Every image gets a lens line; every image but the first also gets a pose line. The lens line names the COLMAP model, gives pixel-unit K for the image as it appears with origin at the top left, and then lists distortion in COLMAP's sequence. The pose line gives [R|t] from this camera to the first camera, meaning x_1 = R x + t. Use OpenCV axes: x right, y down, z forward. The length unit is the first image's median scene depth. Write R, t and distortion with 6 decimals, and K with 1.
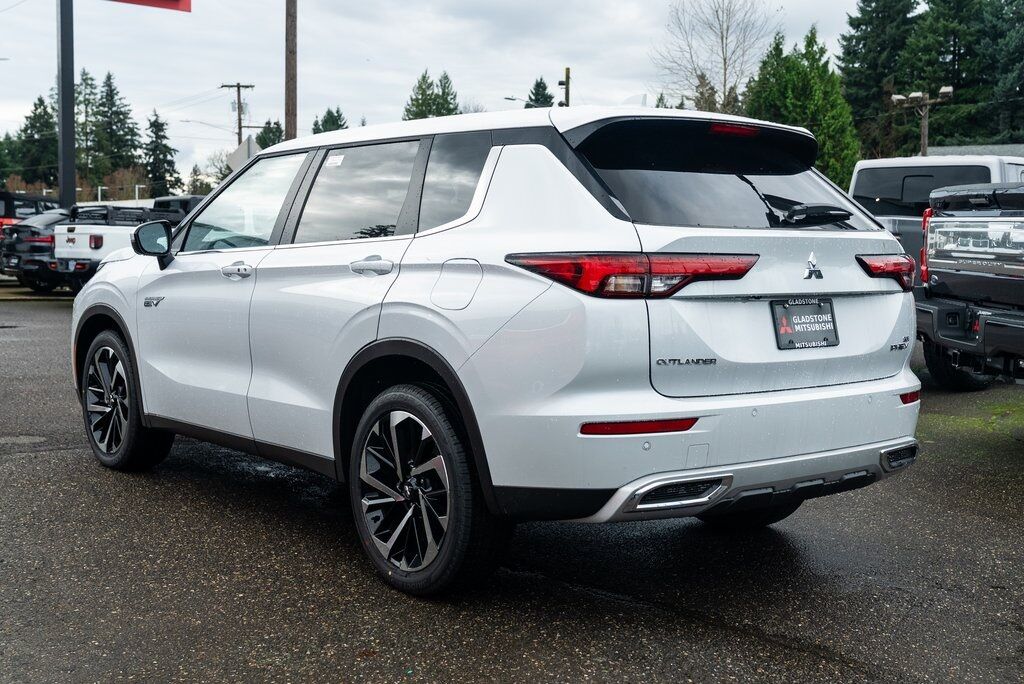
lens RADIAL K [[1240.9, 0, 509.7], [0, 1240.9, 341.1], [0, 0, 1]] dist [0.060250, 0.000000]
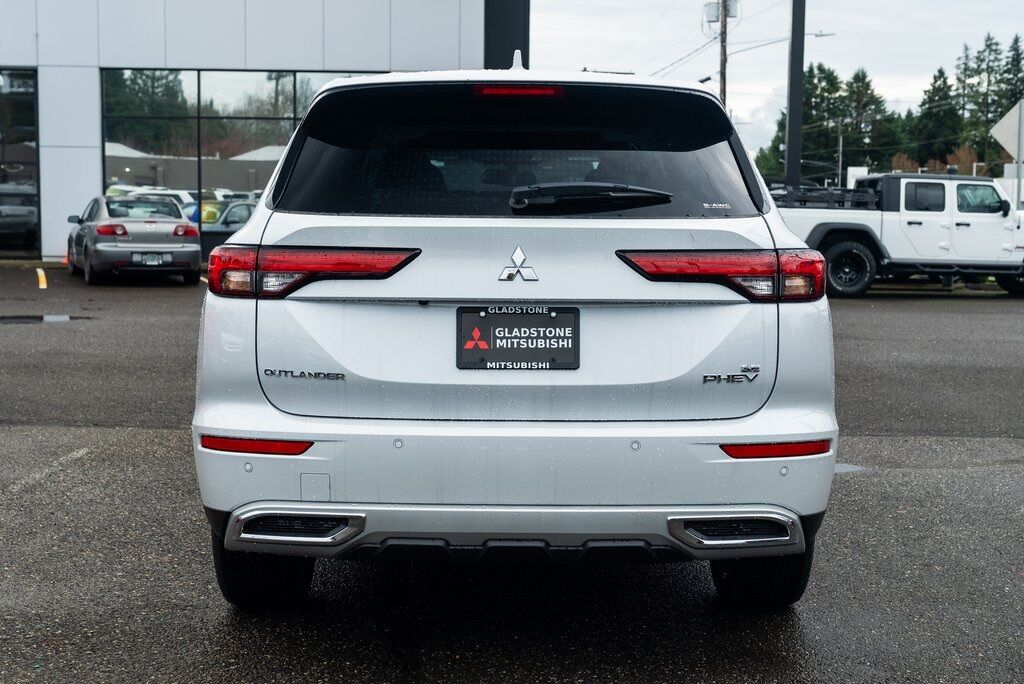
lens RADIAL K [[1369.6, 0, 512.9], [0, 1369.6, 339.2], [0, 0, 1]] dist [0.018058, 0.000000]
pose [[0.785803, 0.051386, -0.616338, 0.706491], [-0.048464, 0.998594, 0.021467, -0.029387], [0.616575, 0.013002, 0.787189, 0.299526]]
